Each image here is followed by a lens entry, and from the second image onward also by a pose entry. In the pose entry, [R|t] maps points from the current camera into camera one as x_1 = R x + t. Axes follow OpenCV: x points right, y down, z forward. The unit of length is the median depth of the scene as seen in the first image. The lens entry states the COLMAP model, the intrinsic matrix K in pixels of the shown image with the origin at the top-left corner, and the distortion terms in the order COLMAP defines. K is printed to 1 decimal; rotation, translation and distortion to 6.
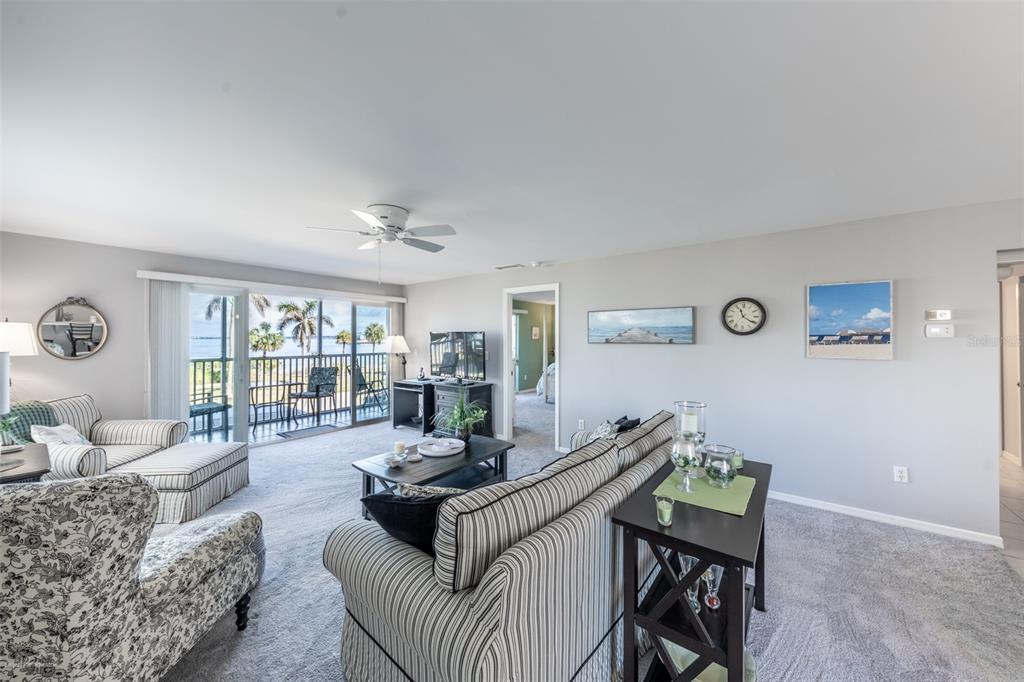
lens RADIAL K [[370.8, 0, 515.4], [0, 370.8, 336.6], [0, 0, 1]] dist [0.000906, -0.000248]
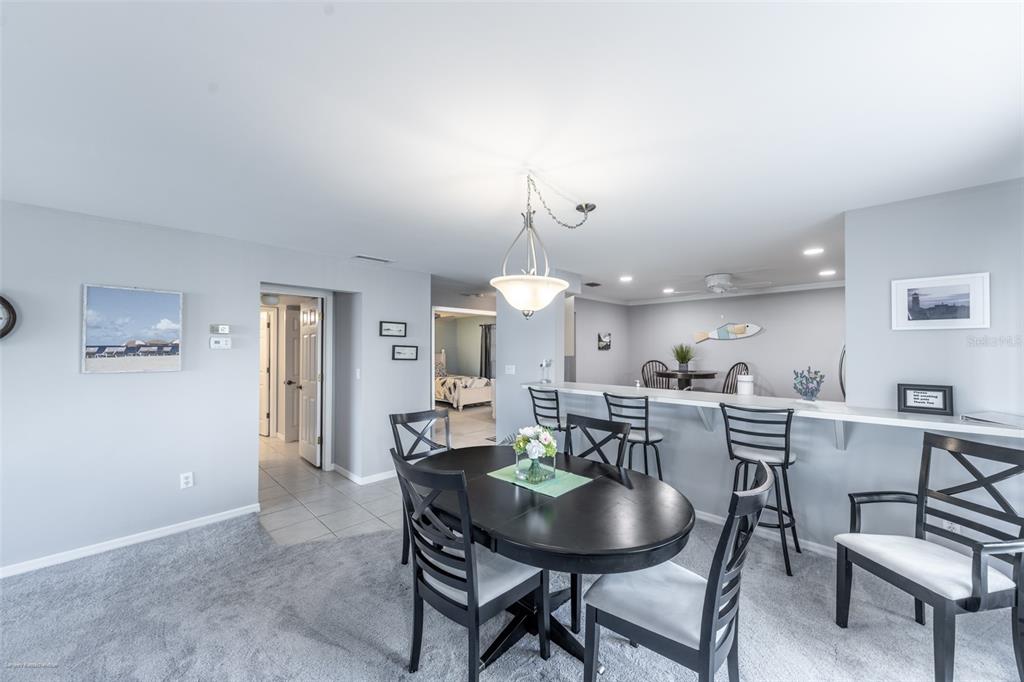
lens RADIAL K [[370.8, 0, 513.0], [0, 370.8, 346.2], [0, 0, 1]] dist [0.000906, -0.000248]
pose [[0.130002, 0.009038, 0.991472, 0.118252], [-0.005132, 0.999951, -0.008443, -0.000895], [-0.991500, -0.003990, 0.130042, -0.039993]]
